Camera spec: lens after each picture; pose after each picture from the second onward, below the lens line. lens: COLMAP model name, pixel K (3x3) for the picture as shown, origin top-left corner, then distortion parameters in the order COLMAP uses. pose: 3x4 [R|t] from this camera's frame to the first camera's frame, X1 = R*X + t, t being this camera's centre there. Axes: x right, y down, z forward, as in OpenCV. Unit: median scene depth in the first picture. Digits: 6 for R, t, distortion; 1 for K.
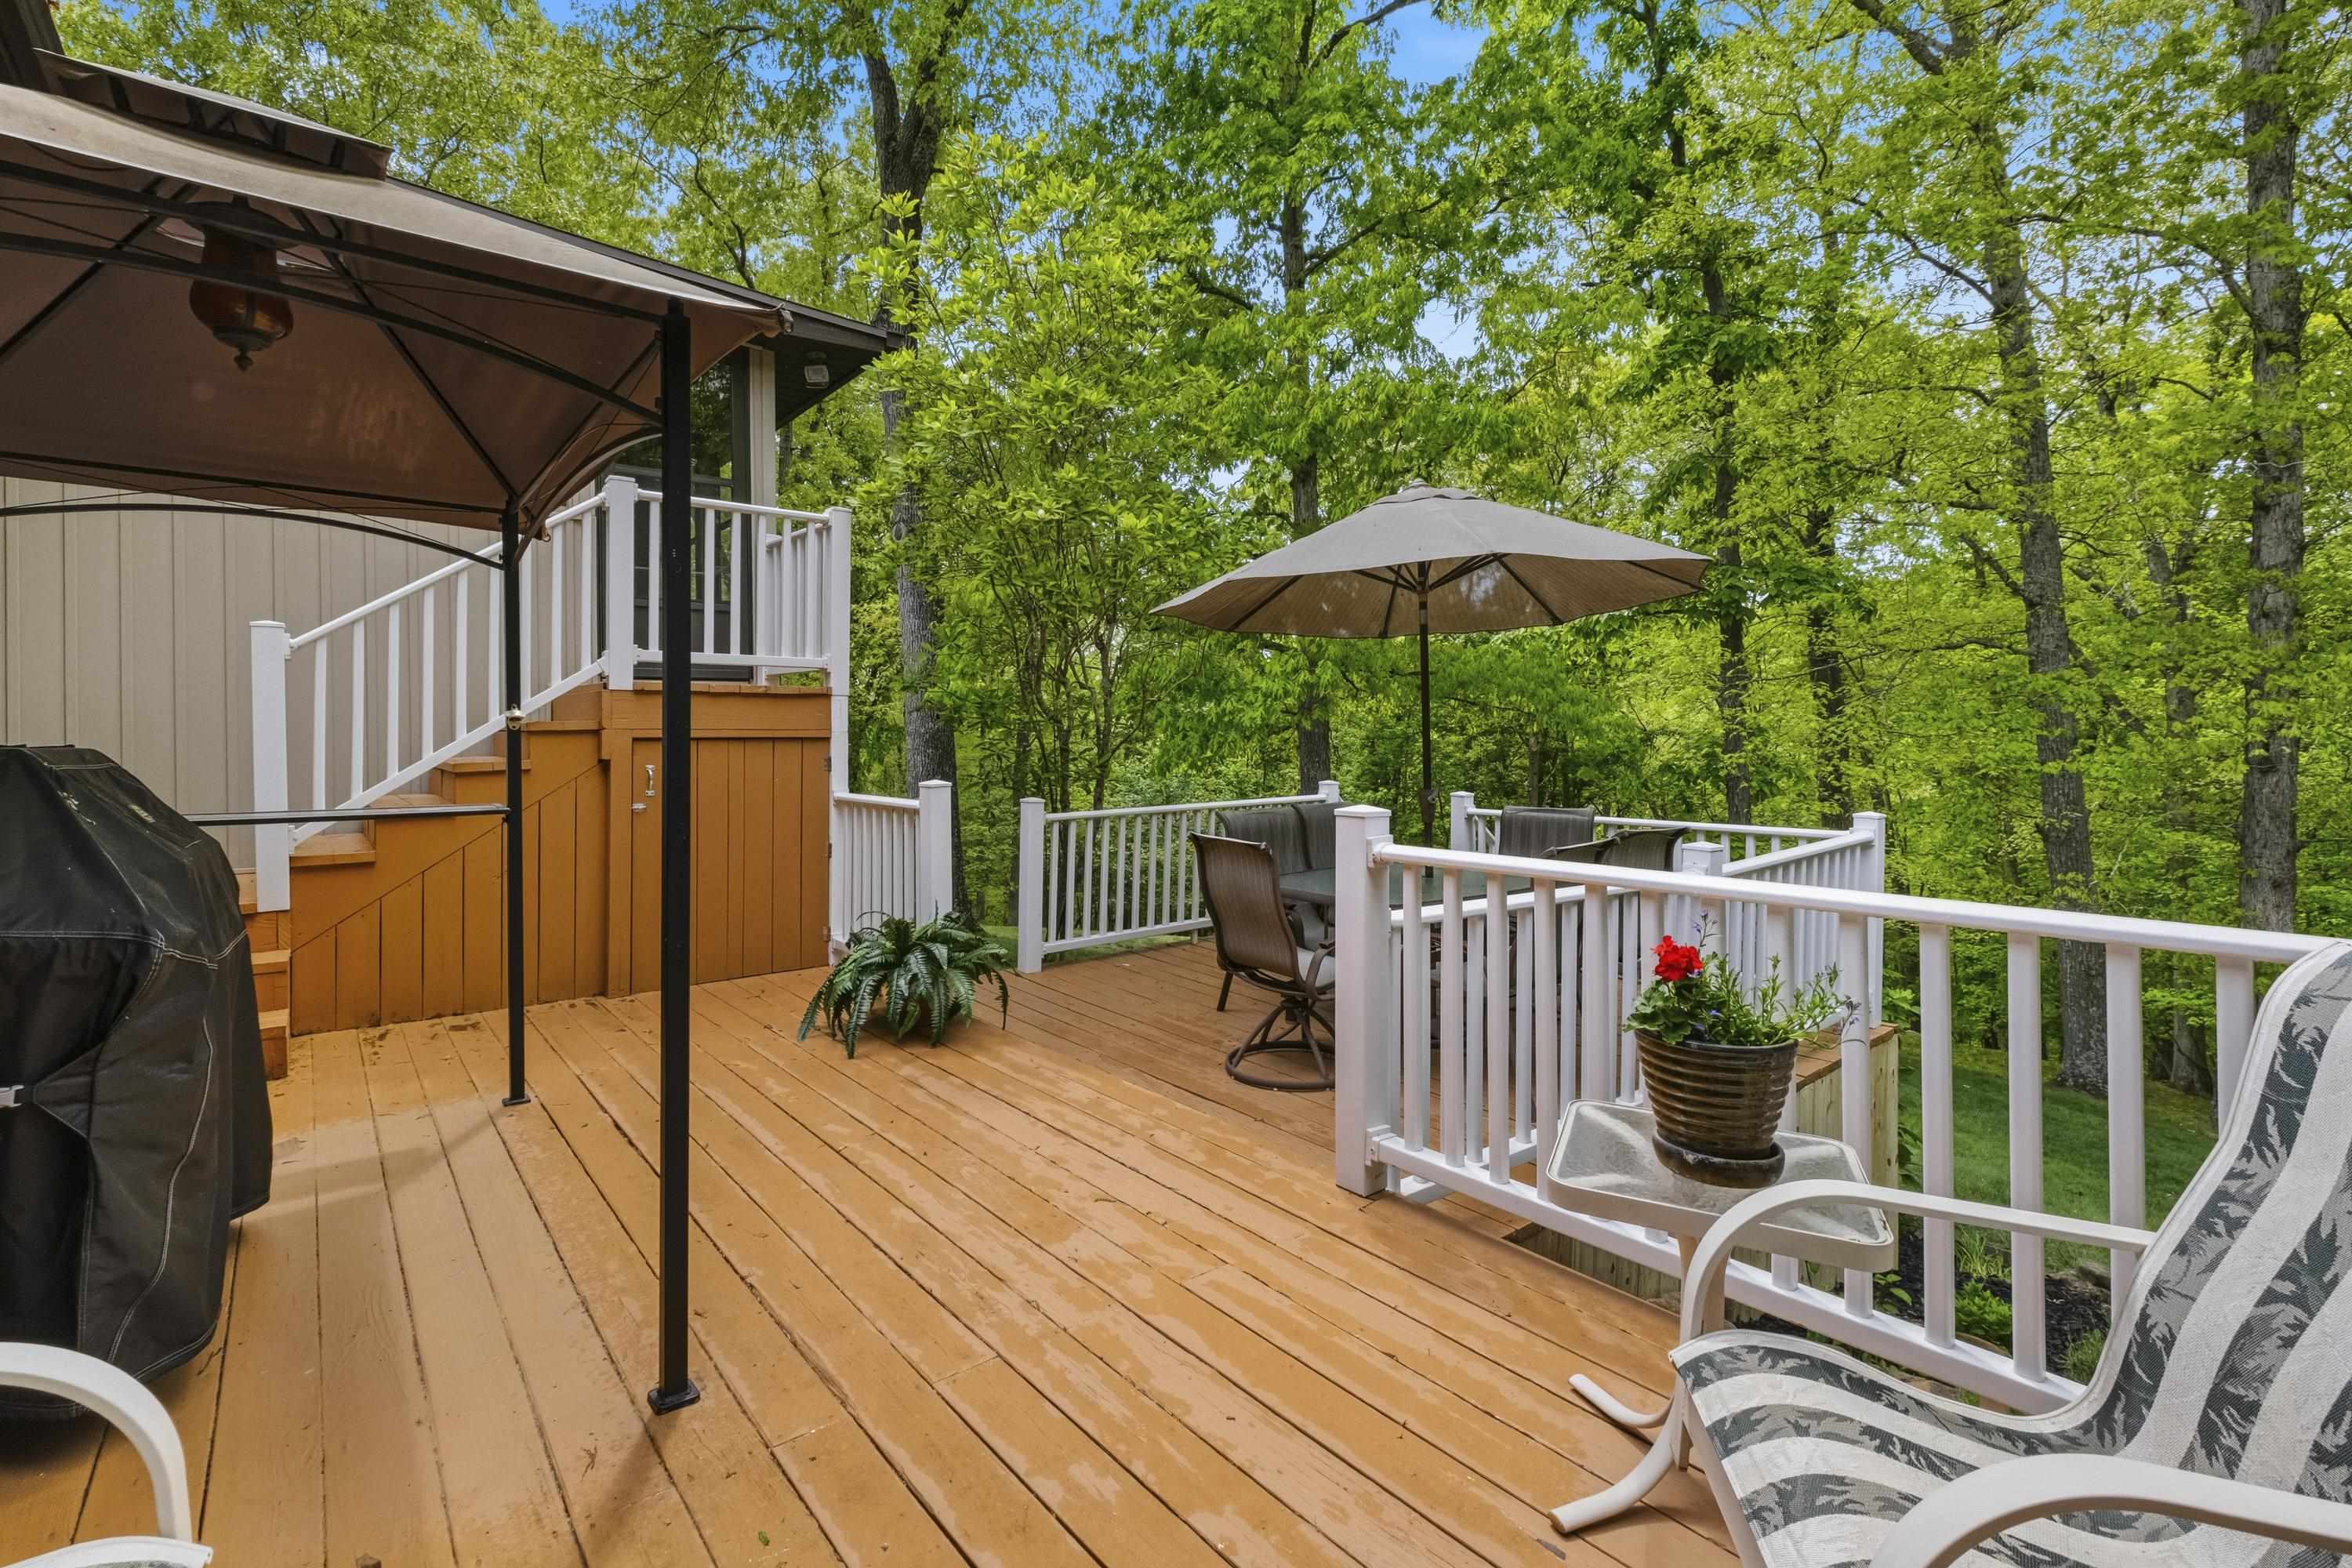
lens RADIAL K [[1063.9, 0, 1160.4], [0, 1063.9, 776.4], [0, 0, 1]] dist [0.001714, 0.000045]
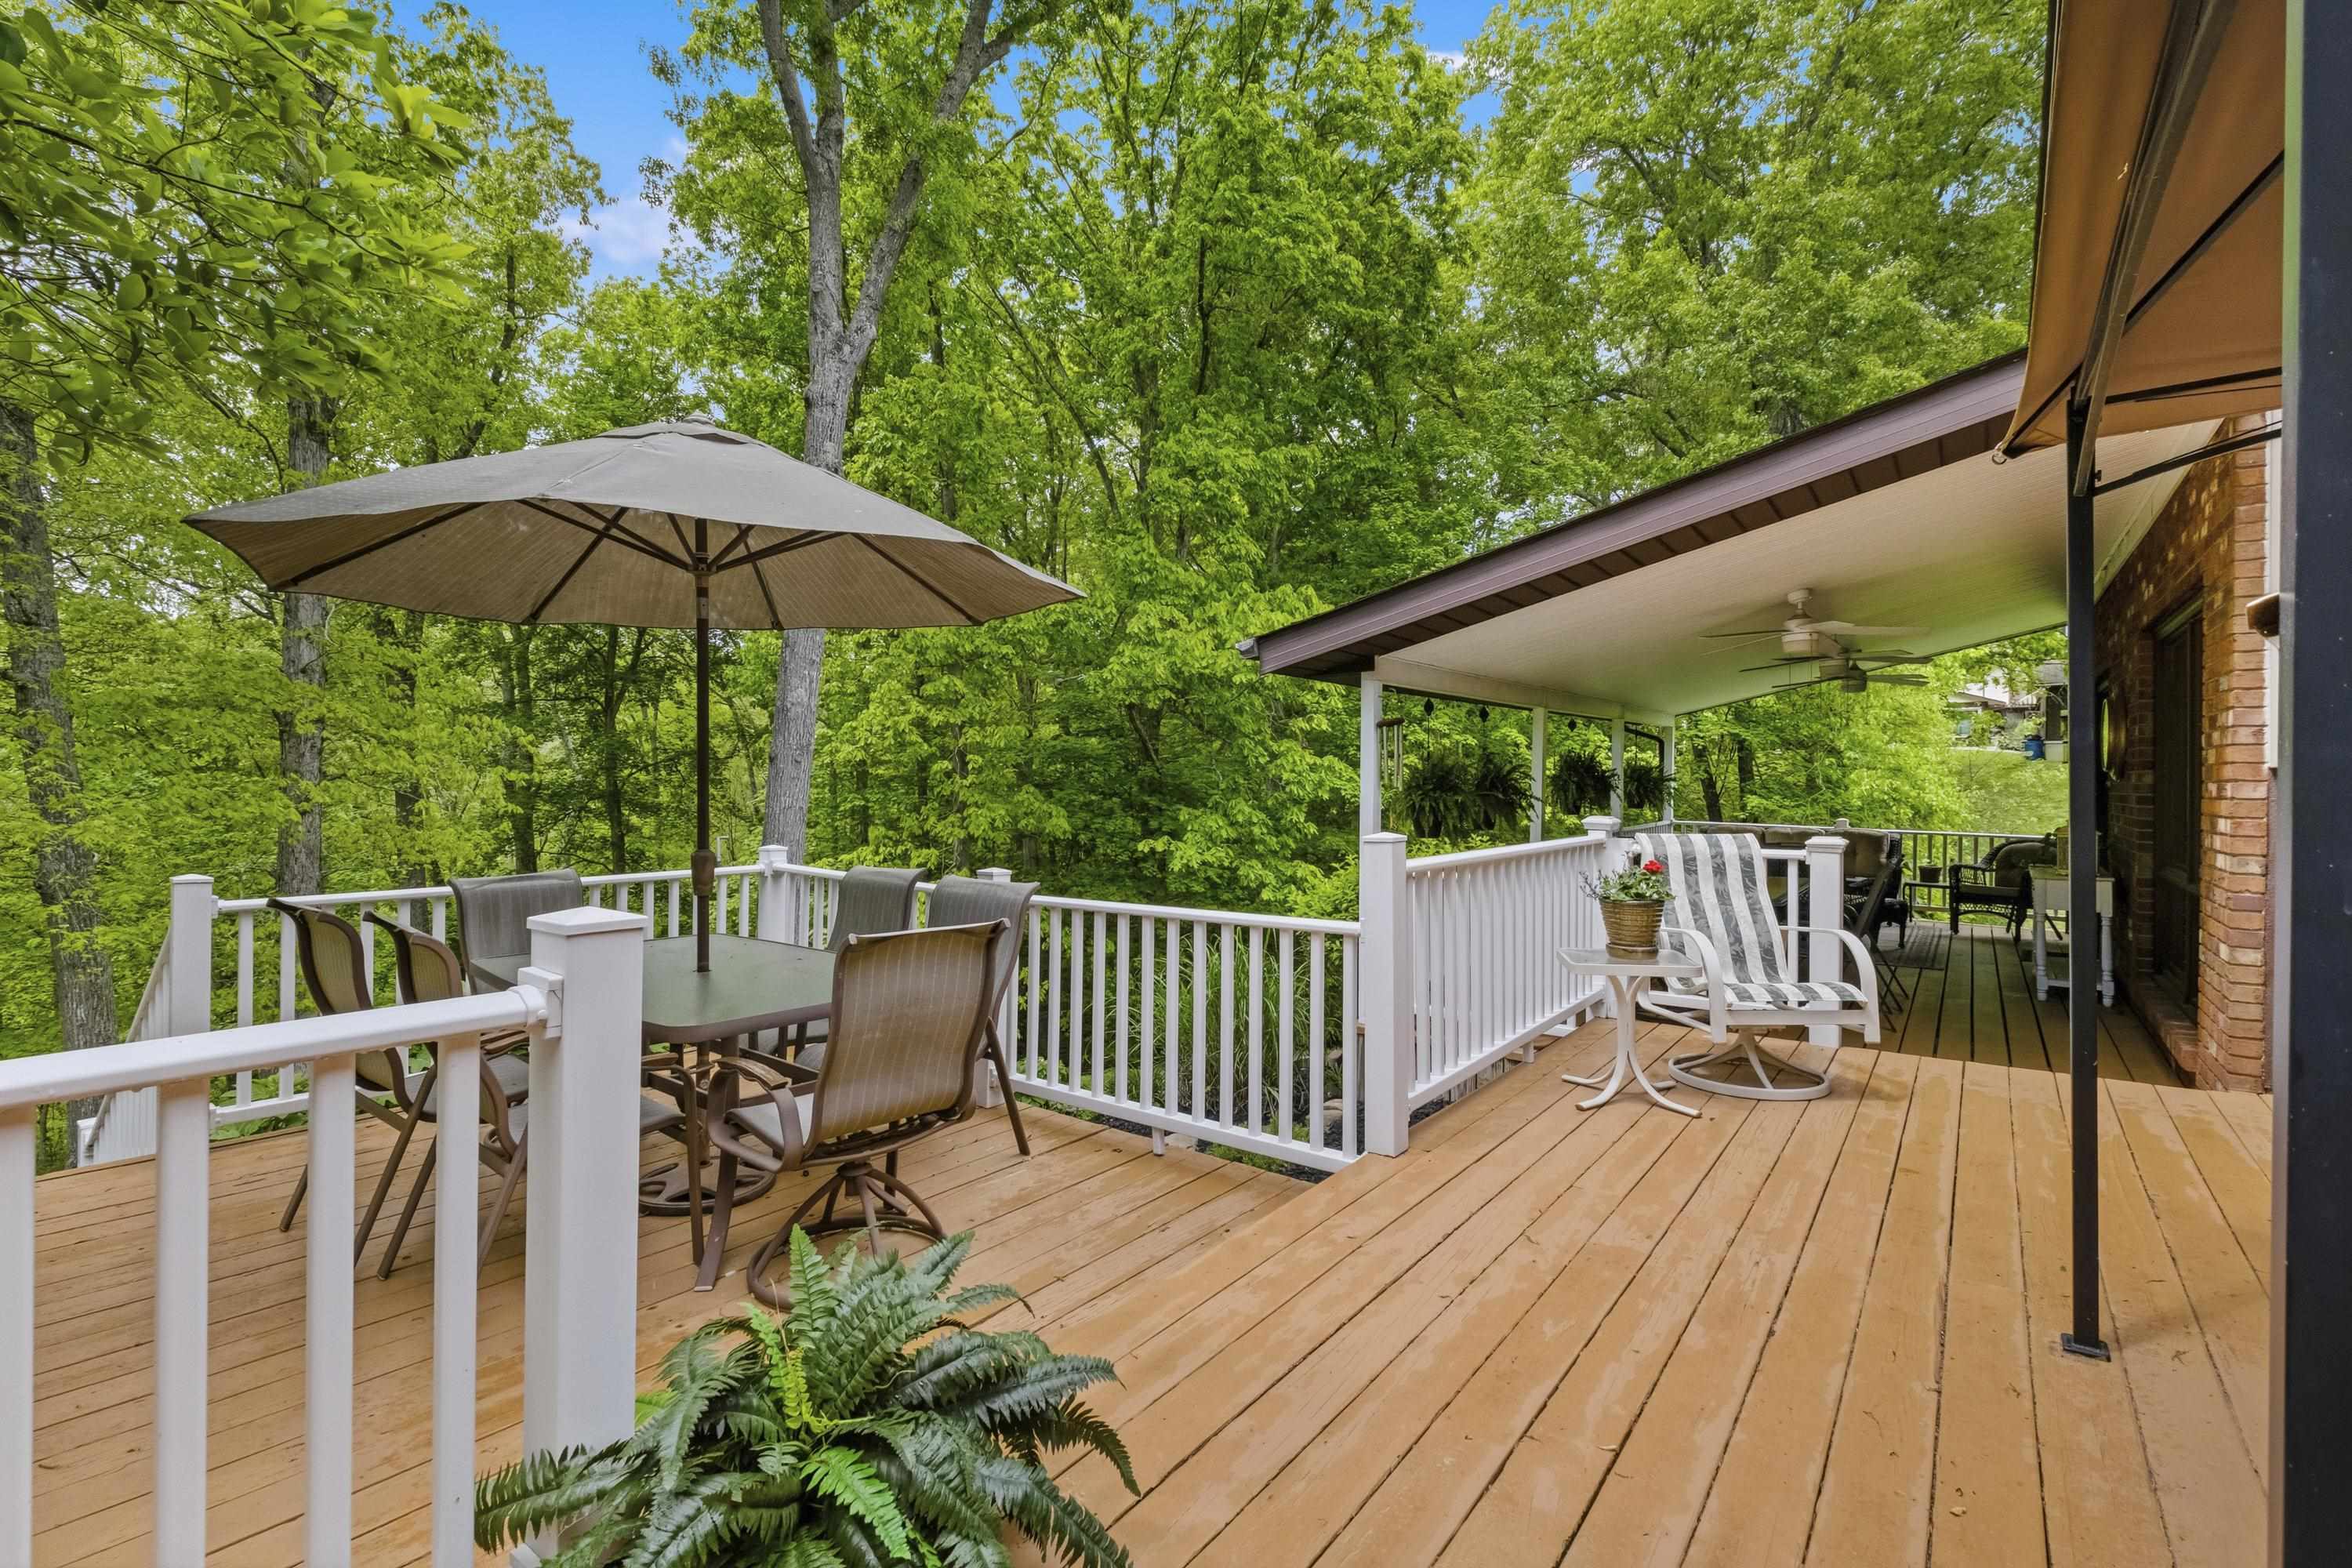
lens RADIAL K [[1063.9, 0, 1160.4], [0, 1063.9, 776.4], [0, 0, 1]] dist [0.001714, 0.000045]
pose [[-0.234924, -0.002069, 0.972012, -0.915913], [0.034830, 0.999338, 0.010546, -0.056773], [-0.971390, 0.036333, -0.234696, 1.516514]]
